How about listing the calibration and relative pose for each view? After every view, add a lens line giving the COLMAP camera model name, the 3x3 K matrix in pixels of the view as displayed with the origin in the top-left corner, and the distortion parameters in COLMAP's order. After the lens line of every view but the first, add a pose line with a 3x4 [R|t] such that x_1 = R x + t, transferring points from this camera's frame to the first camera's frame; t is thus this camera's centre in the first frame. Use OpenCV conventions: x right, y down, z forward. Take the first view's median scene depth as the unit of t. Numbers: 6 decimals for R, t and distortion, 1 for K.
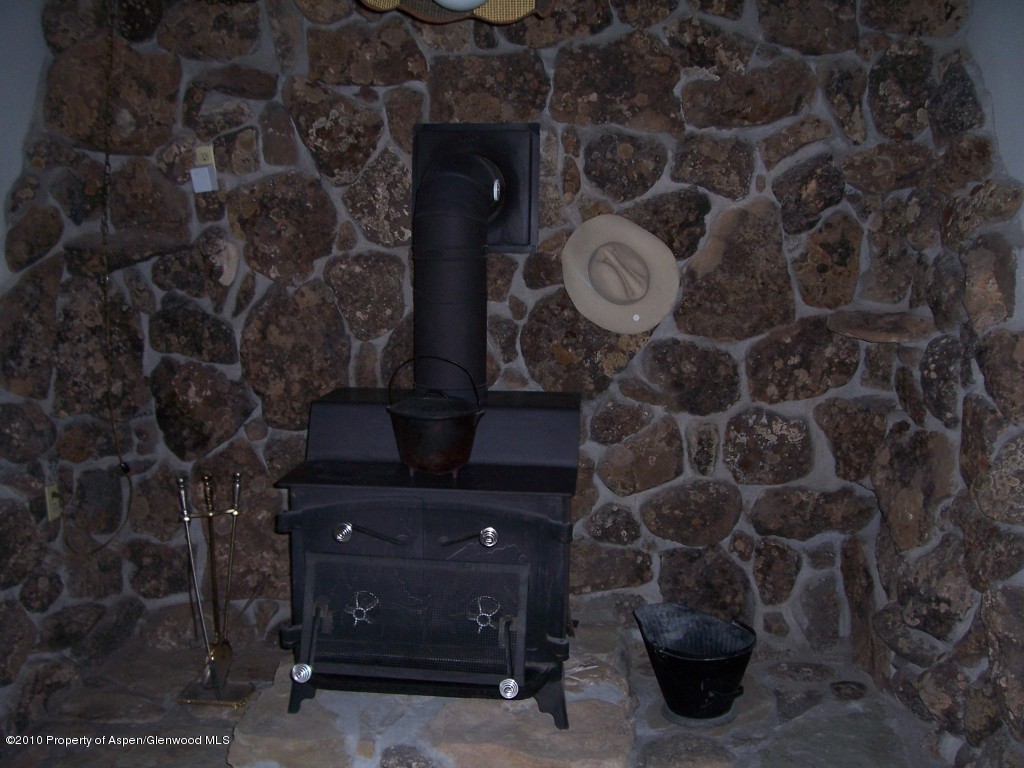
lens RADIAL K [[1027.7, 0, 509.5], [0, 1027.7, 380.7], [0, 0, 1]] dist [-0.125931, 0.000000]
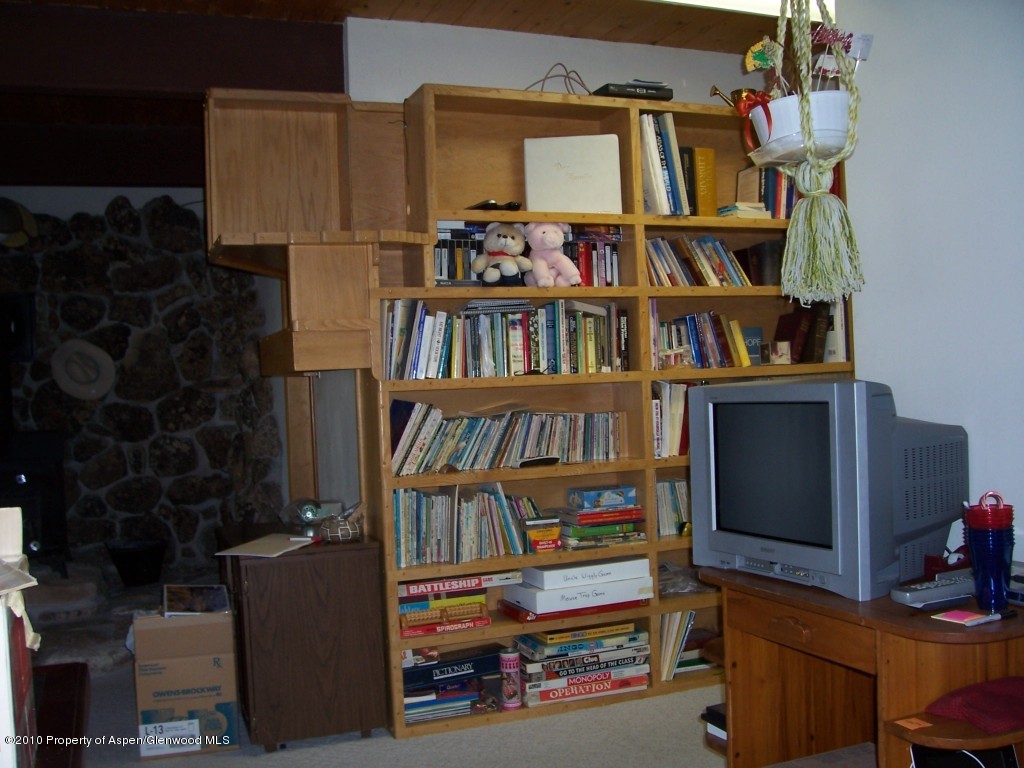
lens RADIAL K [[1027.7, 0, 510.3], [0, 1027.7, 383.9], [0, 0, 1]] dist [-0.125931, 0.000000]
pose [[0.893267, -0.057238, 0.445867, -0.016570], [0.122977, 0.985138, -0.119911, 0.240790], [-0.432377, 0.161944, 0.887031, -0.980100]]
